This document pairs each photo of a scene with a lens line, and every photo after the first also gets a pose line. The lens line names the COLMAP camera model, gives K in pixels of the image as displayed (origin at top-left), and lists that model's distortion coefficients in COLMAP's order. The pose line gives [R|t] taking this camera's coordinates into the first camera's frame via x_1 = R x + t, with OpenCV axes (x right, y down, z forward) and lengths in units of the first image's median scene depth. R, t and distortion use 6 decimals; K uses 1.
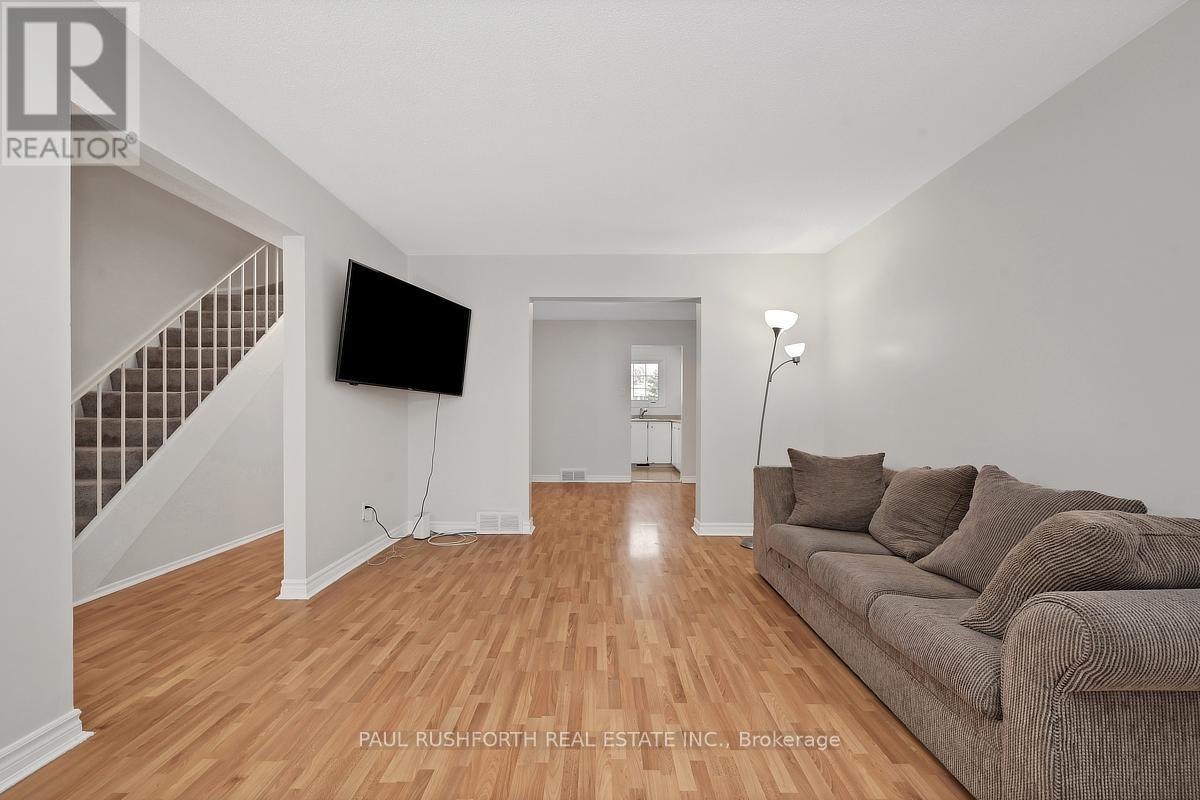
lens RADIAL K [[469.5, 0, 588.5], [0, 469.5, 415.1], [0, 0, 1]] dist [-0.000737, -0.000142]
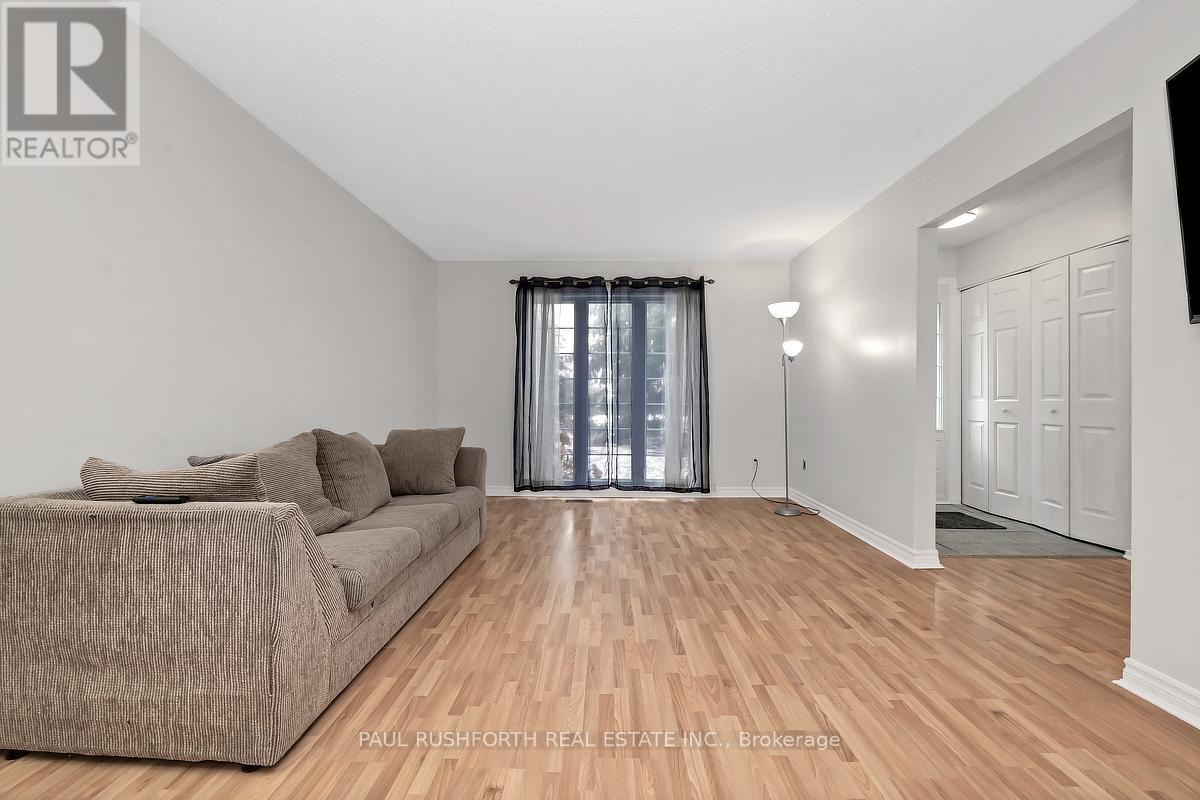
lens RADIAL K [[471.7, 0, 607.9], [0, 471.7, 398.2], [0, 0, 1]] dist [-0.002635, 0.000280]
pose [[-0.999660, -0.008497, -0.024632, 0.108147], [-0.008568, 0.999959, 0.002763, 0.018534], [0.024608, 0.002973, -0.999693, 1.791399]]
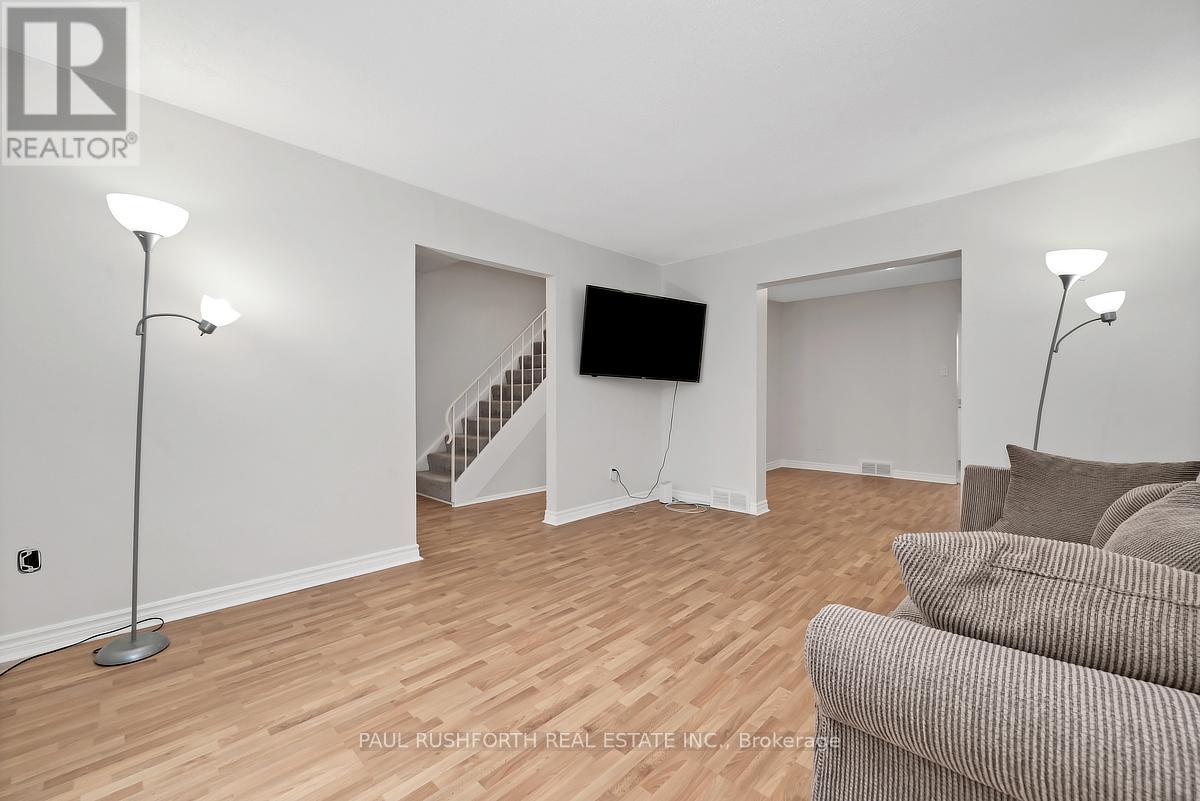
lens RADIAL K [[471.7, 0, 607.9], [0, 471.7, 398.7], [0, 0, 1]] dist [-0.002635, 0.000280]
pose [[0.738908, 0.000692, -0.673806, 0.559196], [-0.001748, 0.999998, -0.000890, 0.000330], [0.673804, 0.001835, 0.738908, 0.032461]]
